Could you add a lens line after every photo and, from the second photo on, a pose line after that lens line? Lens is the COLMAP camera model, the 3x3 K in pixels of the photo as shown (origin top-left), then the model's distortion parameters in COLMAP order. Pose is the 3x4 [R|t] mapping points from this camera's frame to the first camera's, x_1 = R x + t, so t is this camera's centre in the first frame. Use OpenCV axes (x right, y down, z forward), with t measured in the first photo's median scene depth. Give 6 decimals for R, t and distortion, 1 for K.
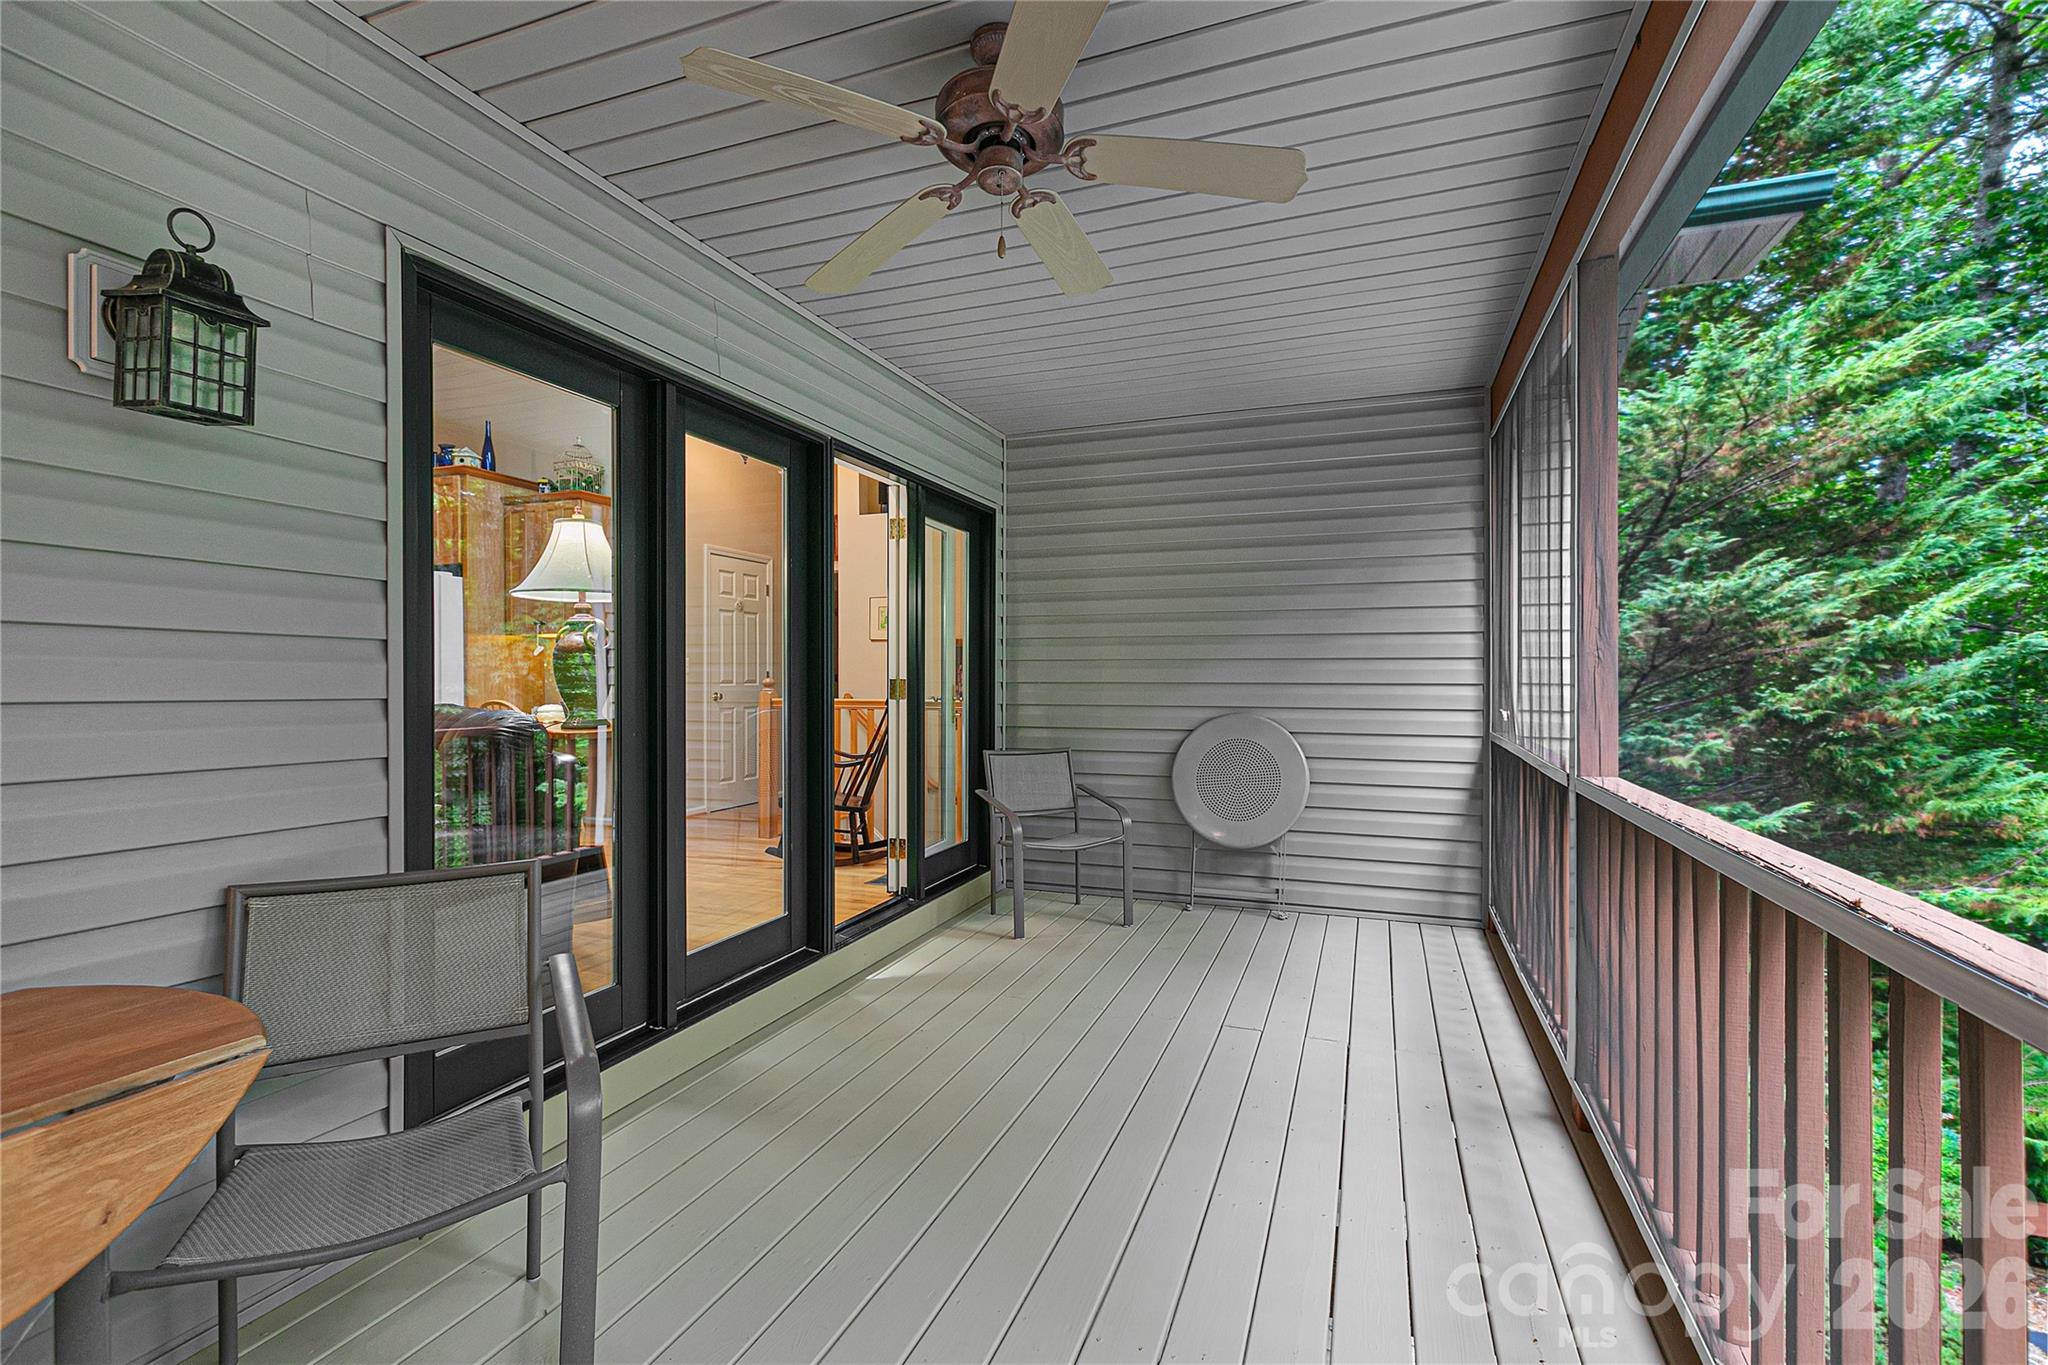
lens RADIAL K [[915.8, 0, 1031.2], [0, 915.8, 674.3], [0, 0, 1]] dist [0.002179, 0.000264]
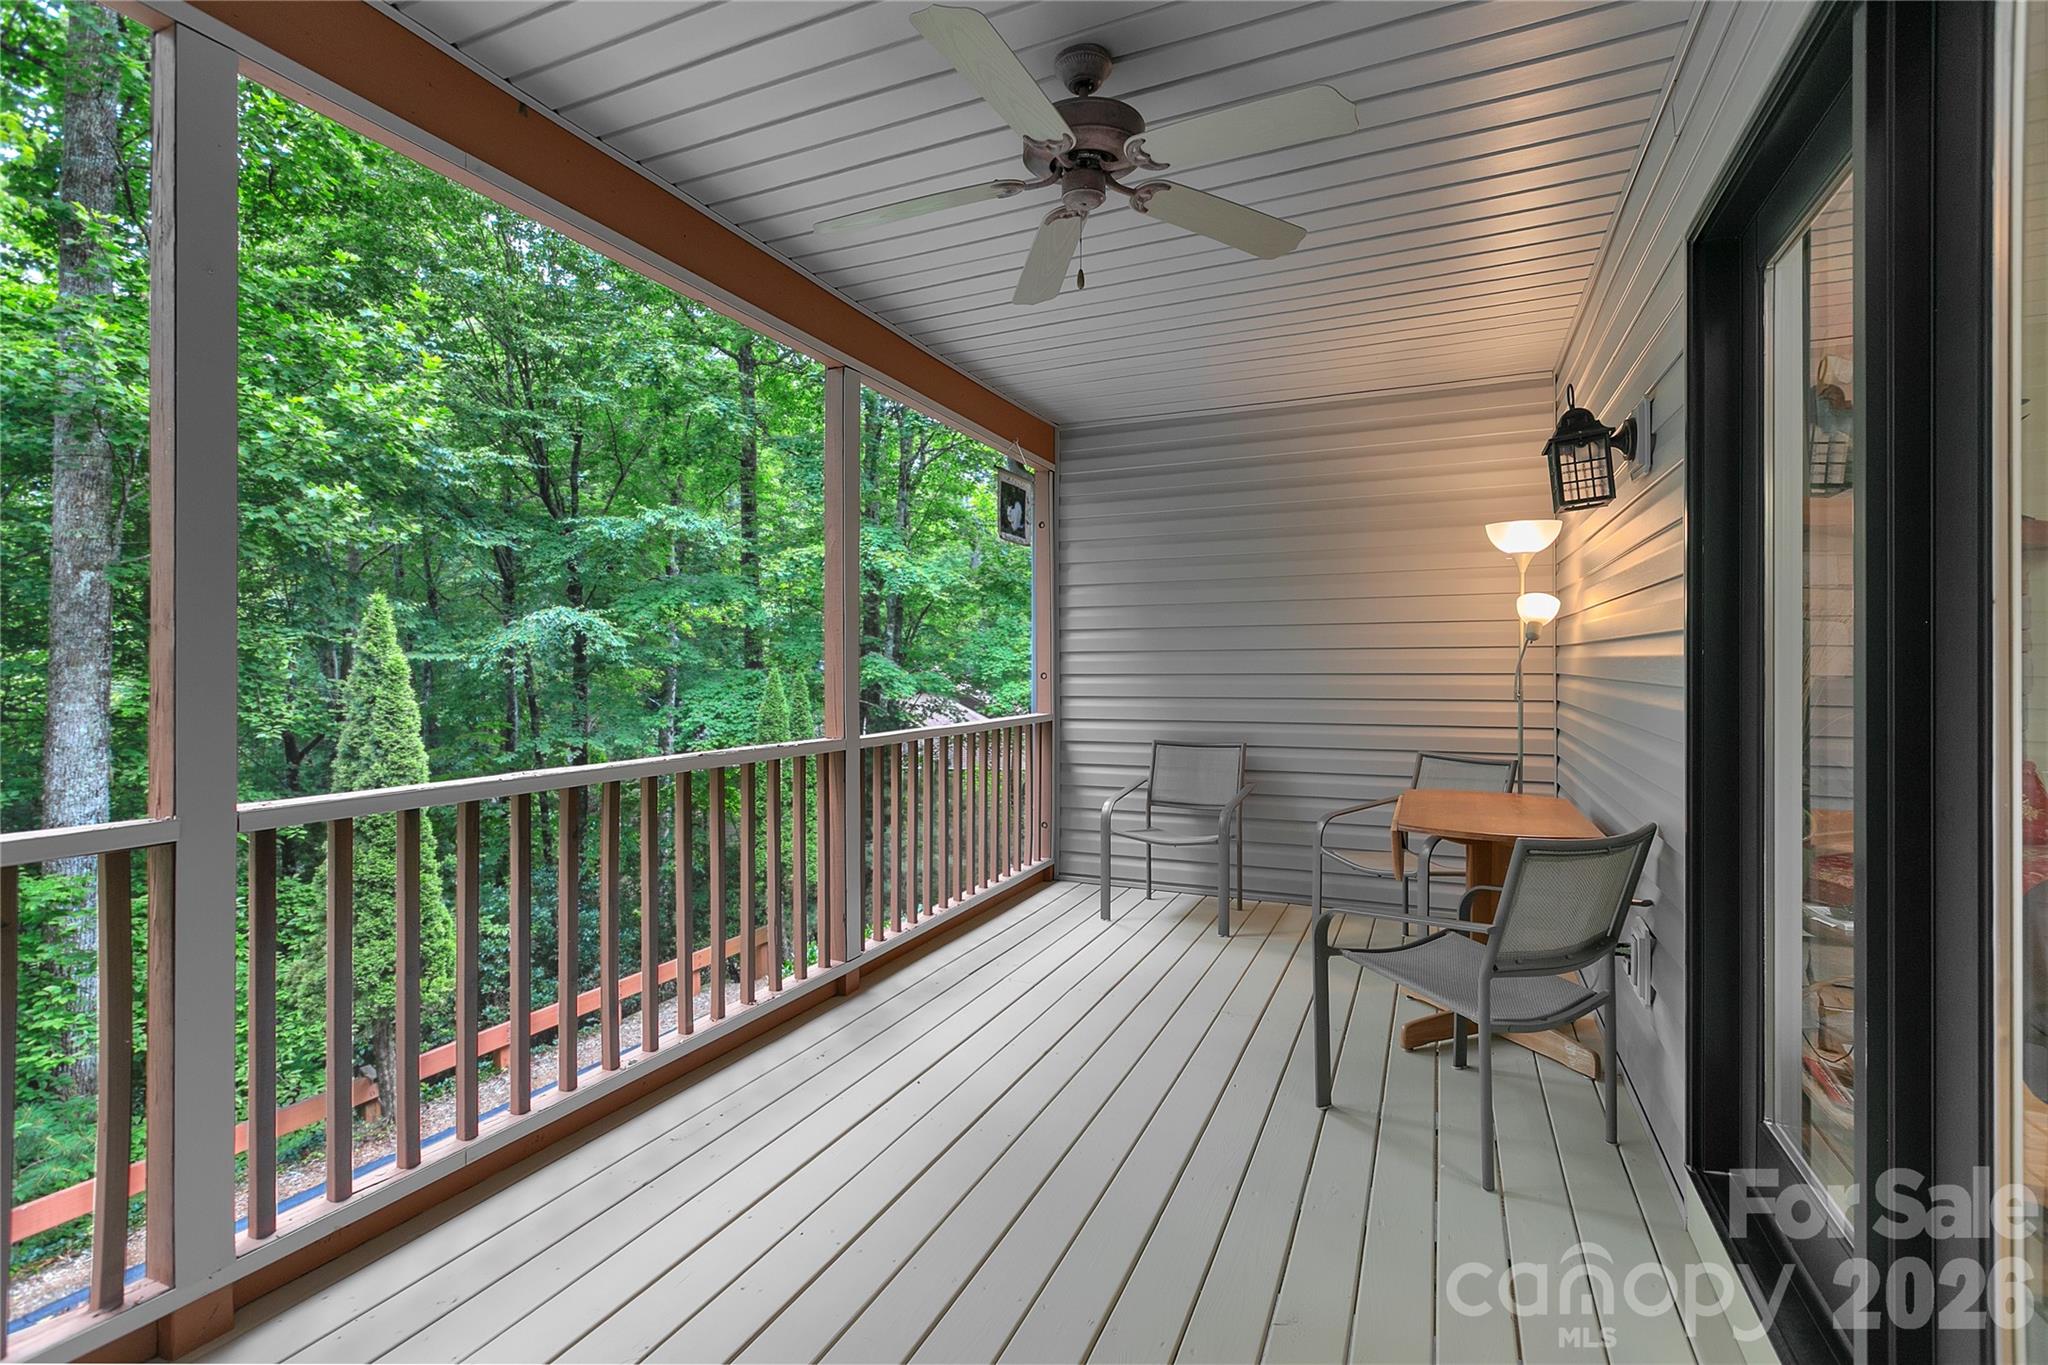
lens RADIAL K [[915.8, 0, 1031.2], [0, 915.8, 674.3], [0, 0, 1]] dist [0.002179, 0.000264]
pose [[-0.998039, -0.002934, 0.062521, 0.242570], [-0.002620, 0.999984, 0.005102, 0.004089], [-0.062535, 0.004928, -0.998031, 2.263577]]
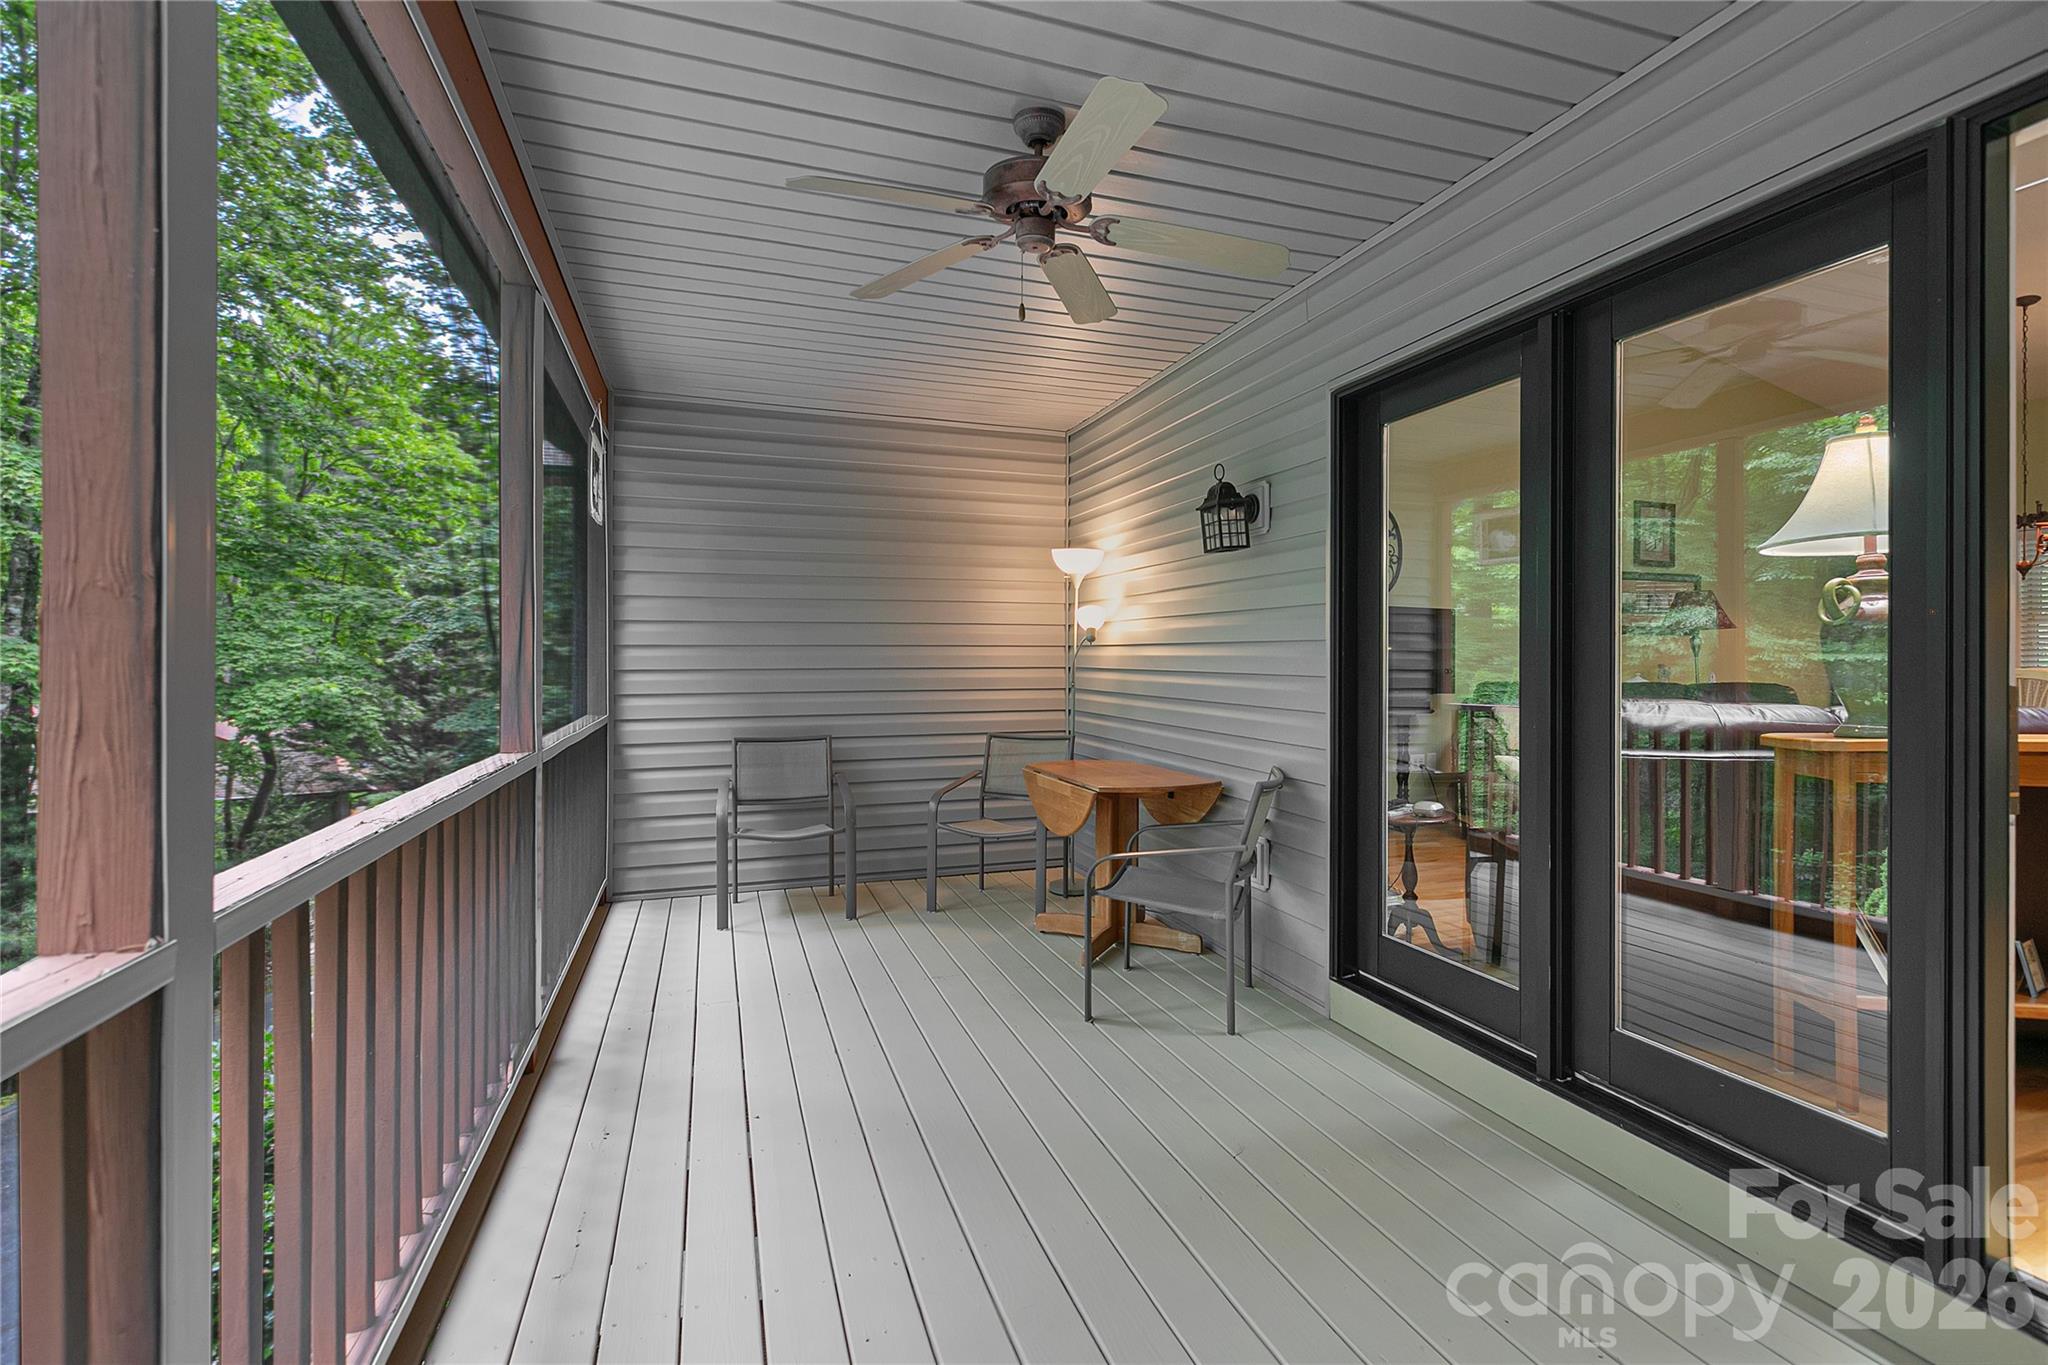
lens RADIAL K [[915.8, 0, 1031.2], [0, 915.8, 674.3], [0, 0, 1]] dist [0.002179, 0.000264]
pose [[-0.771600, 0.005980, -0.636080, 0.803933], [-0.000629, 0.999948, 0.010163, 0.003107], [0.636108, 0.008241, -0.771556, 2.148345]]
